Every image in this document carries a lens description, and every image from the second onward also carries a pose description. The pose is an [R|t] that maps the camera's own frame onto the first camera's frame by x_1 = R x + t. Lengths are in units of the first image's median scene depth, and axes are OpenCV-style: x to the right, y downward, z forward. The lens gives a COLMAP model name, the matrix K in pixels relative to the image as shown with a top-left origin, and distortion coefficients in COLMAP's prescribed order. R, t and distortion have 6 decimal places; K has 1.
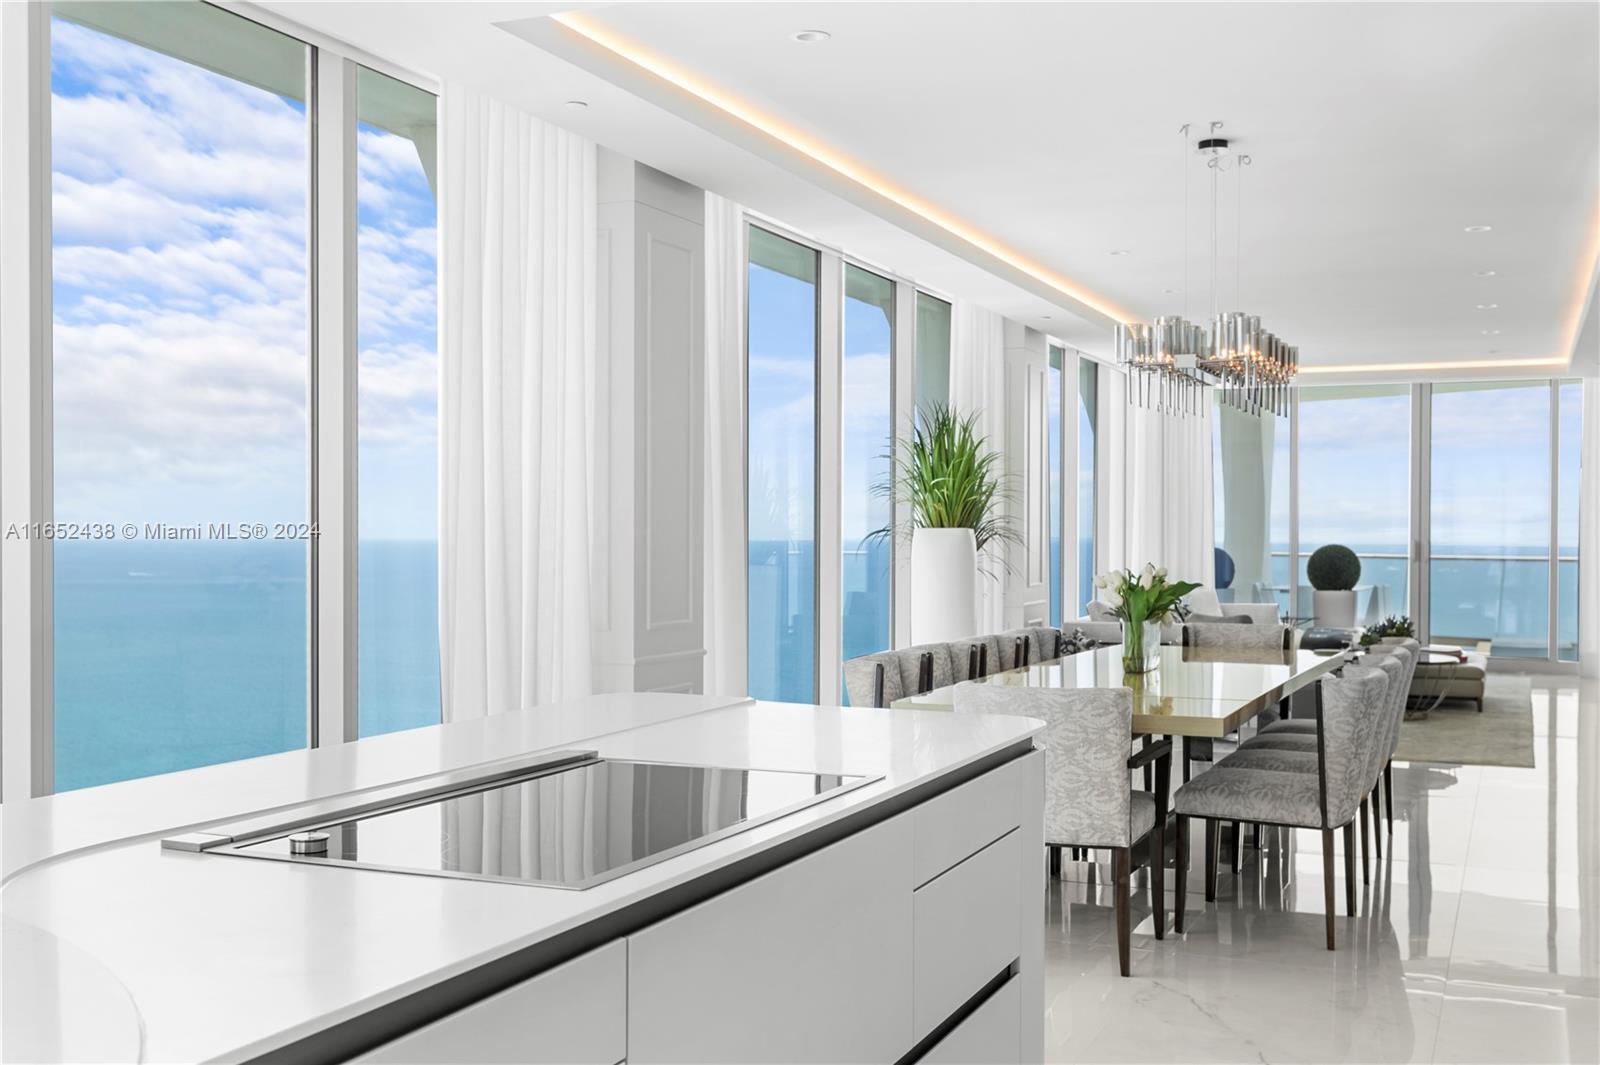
lens RADIAL K [[1640.6, 0, 802.6], [0, 1640.6, 541.7], [0, 0, 1]] dist [0.016632, 0.000000]
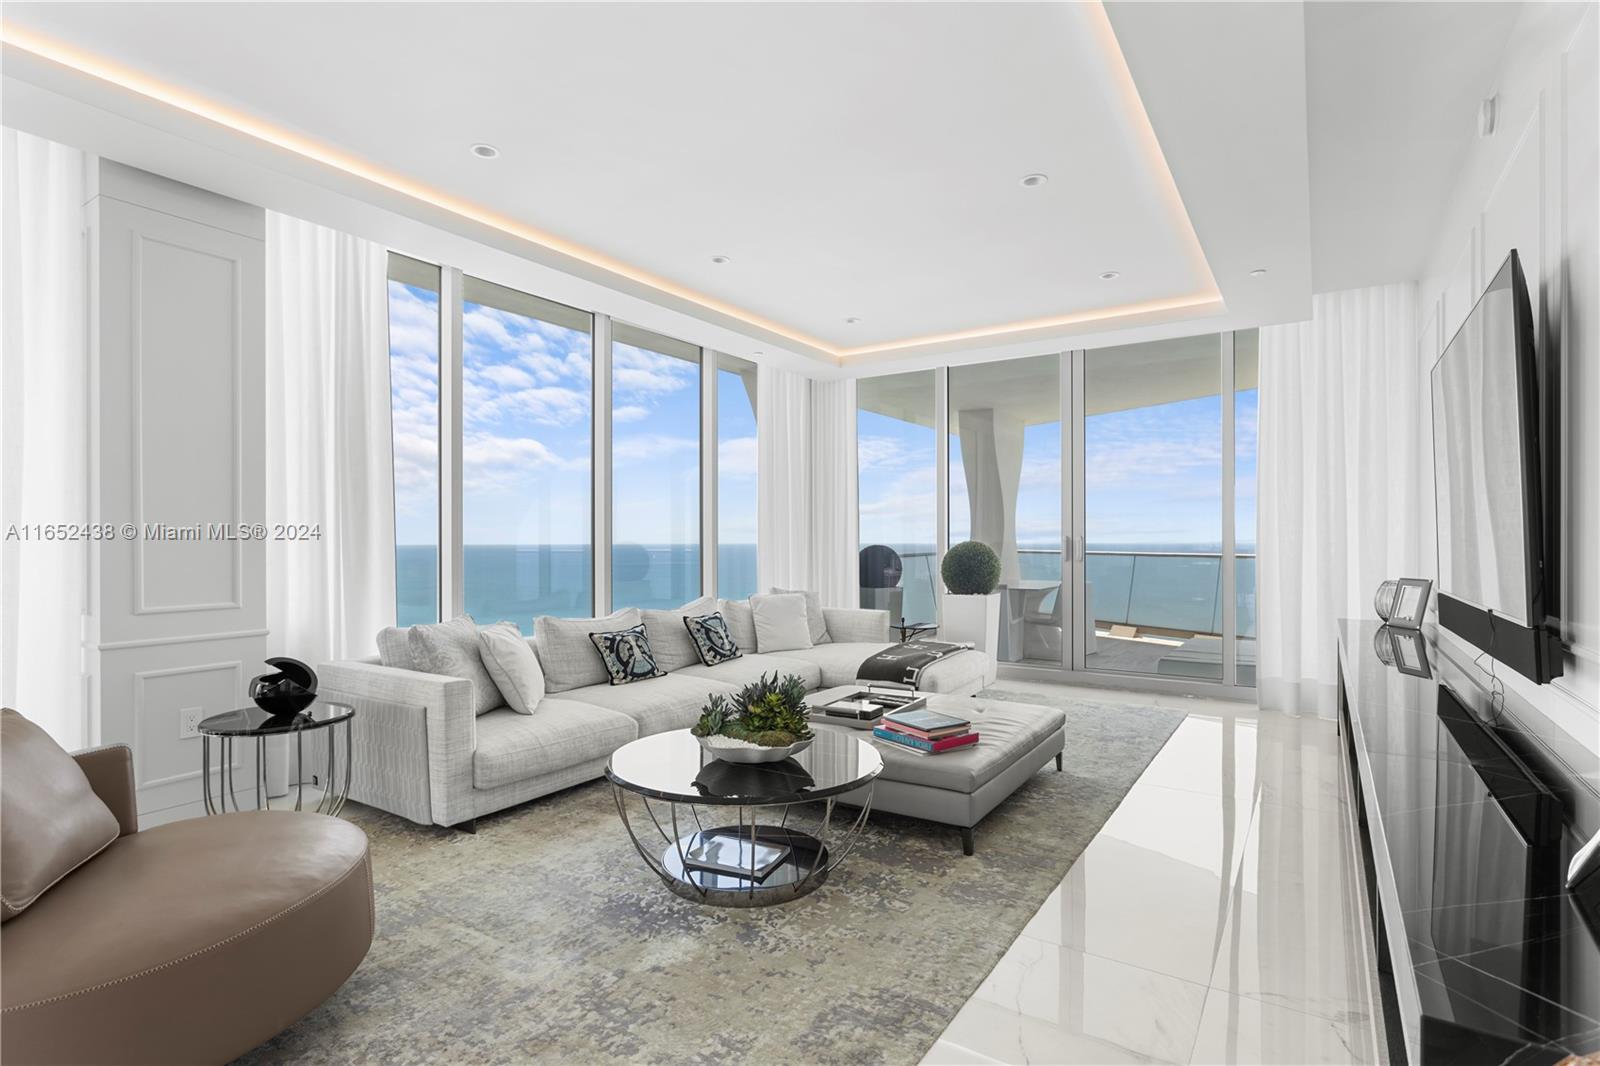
lens RADIAL K [[790.7, 0, 793.6], [0, 790.7, 538.3], [0, 0, 1]] dist [-0.011963, 0.007659]
pose [[0.983671, -0.006579, -0.179856, 0.586950], [0.005302, 0.999957, -0.007581, 0.005447], [0.179898, 0.006504, 0.983664, 1.077902]]
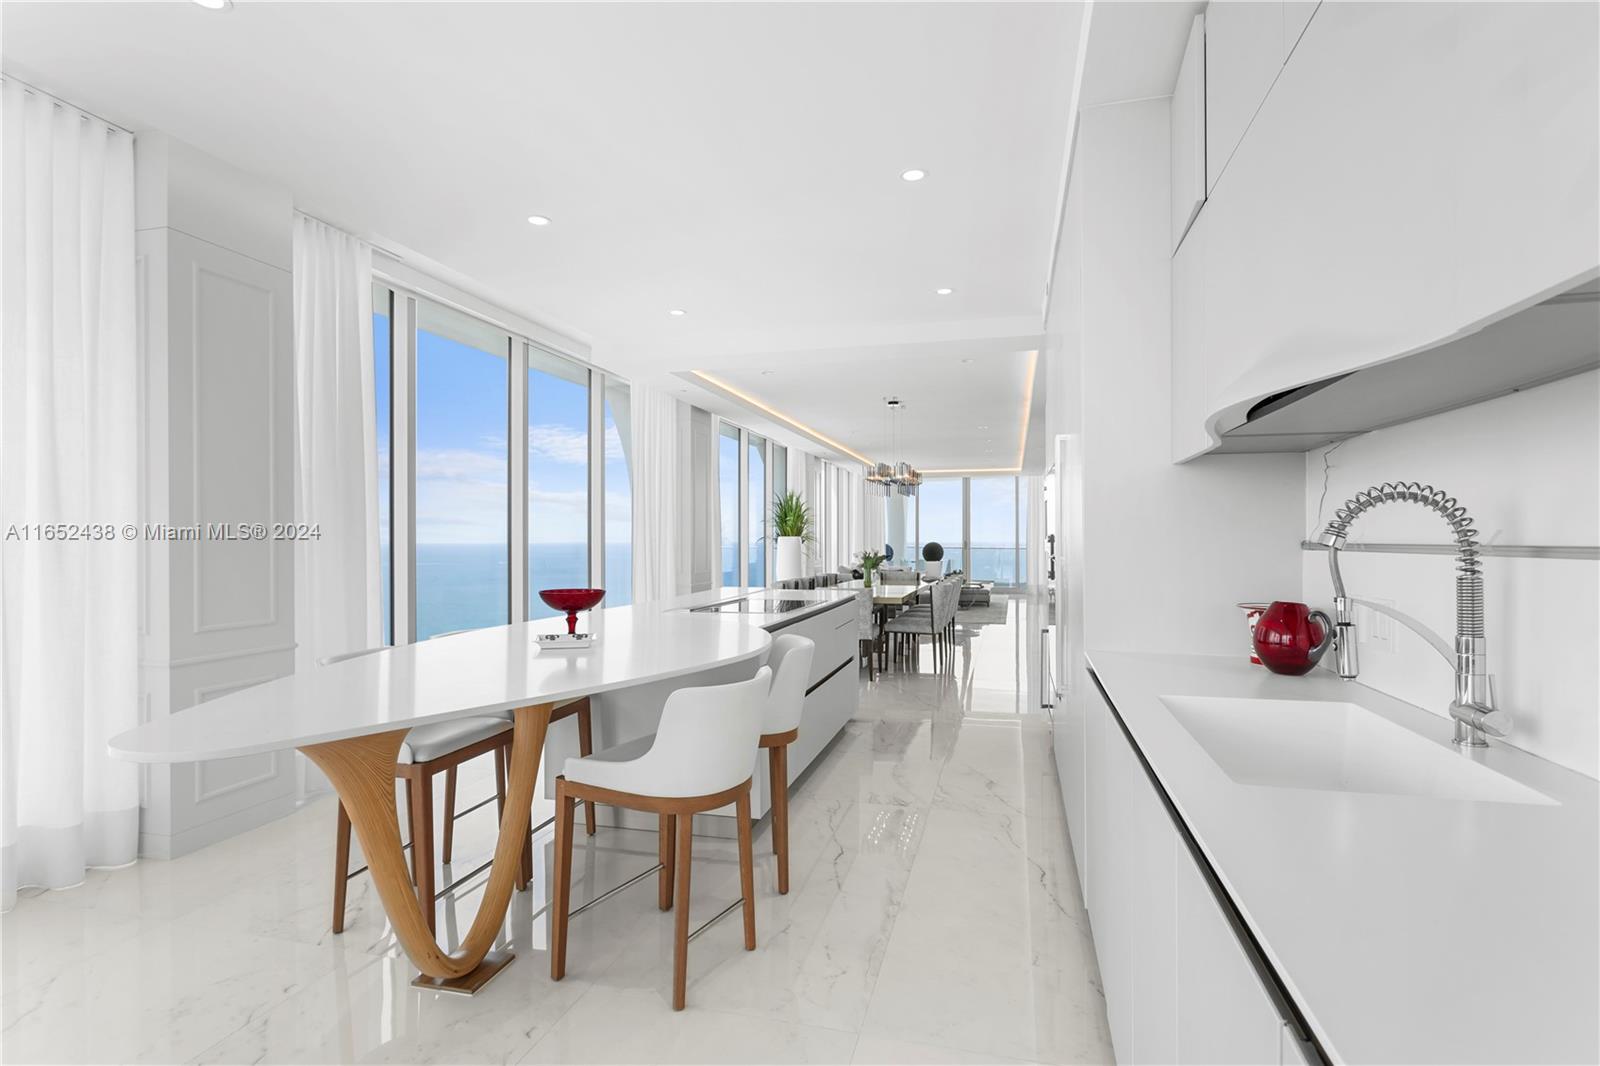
lens RADIAL K [[790.7, 0, 793.5], [0, 790.7, 536.6], [0, 0, 1]] dist [-0.011963, 0.007659]
pose [[0.990105, -0.003572, 0.140283, -0.091878], [0.004684, 0.999960, -0.007599, 0.001638], [-0.140250, 0.008181, 0.990082, -0.267199]]
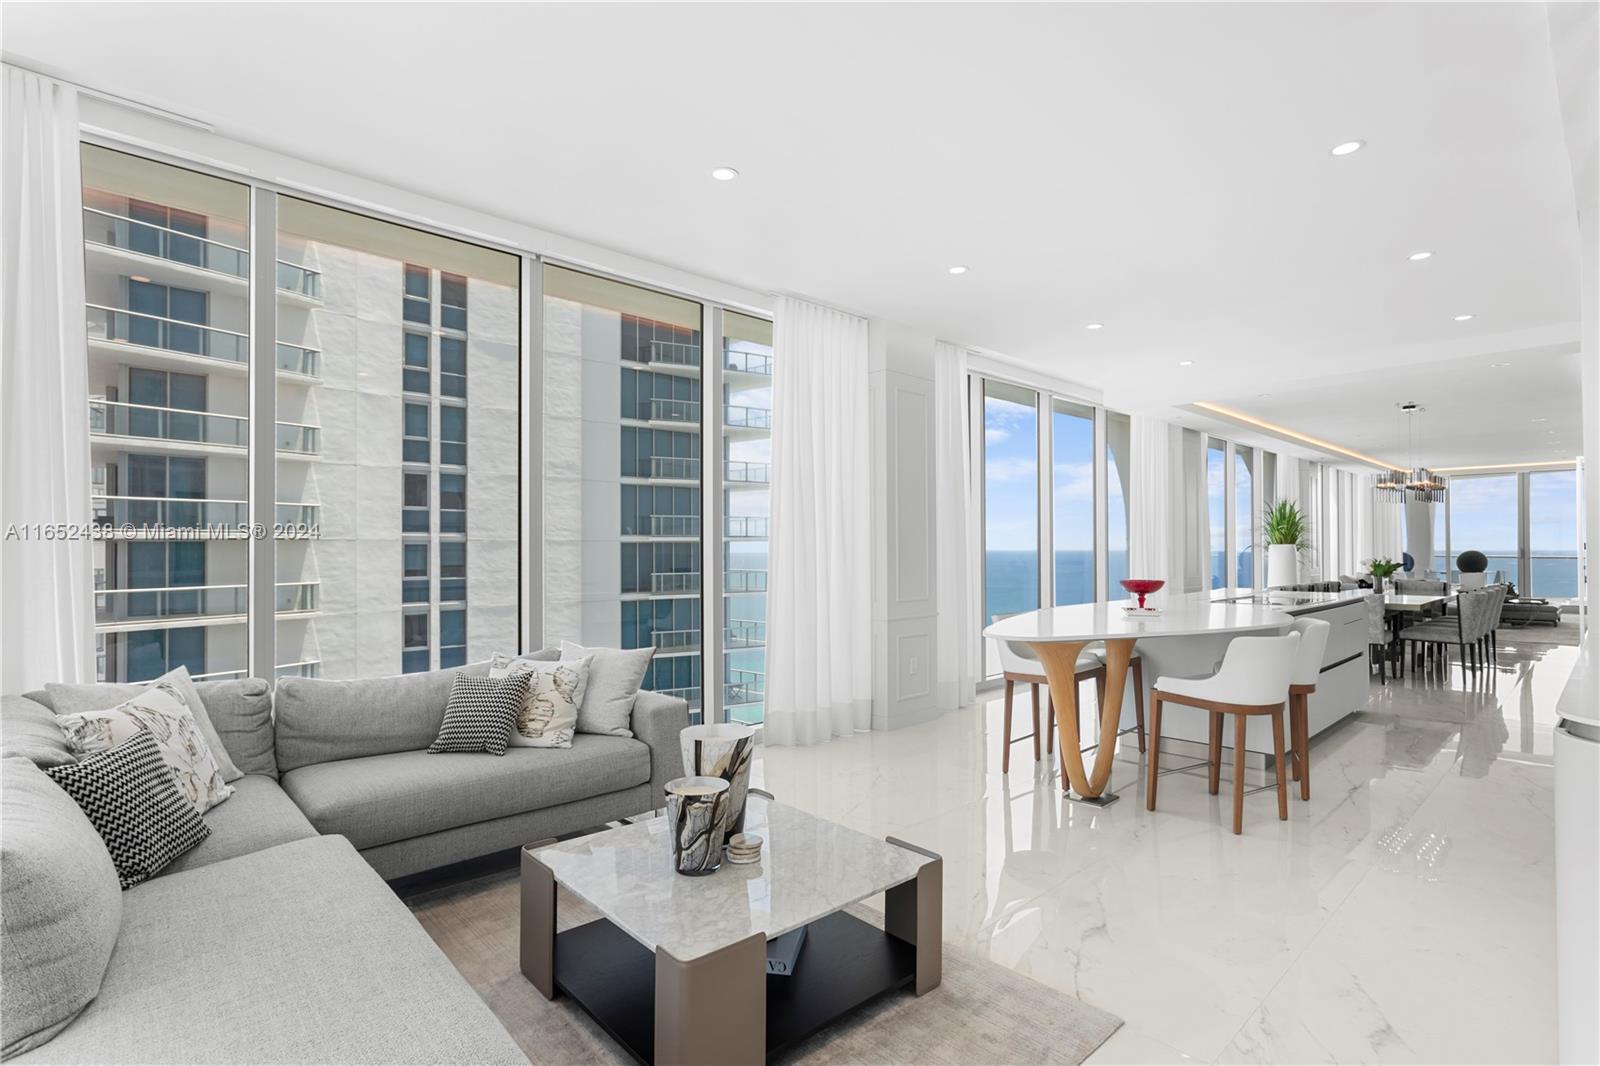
lens RADIAL K [[790.7, 0, 802.3], [0, 790.7, 542.0], [0, 0, 1]] dist [-0.011963, 0.007659]
pose [[0.922127, -0.009809, -0.386763, -0.145715], [0.004369, 0.999879, -0.014940, 0.003567], [0.386863, 0.012087, 0.922058, -0.493896]]
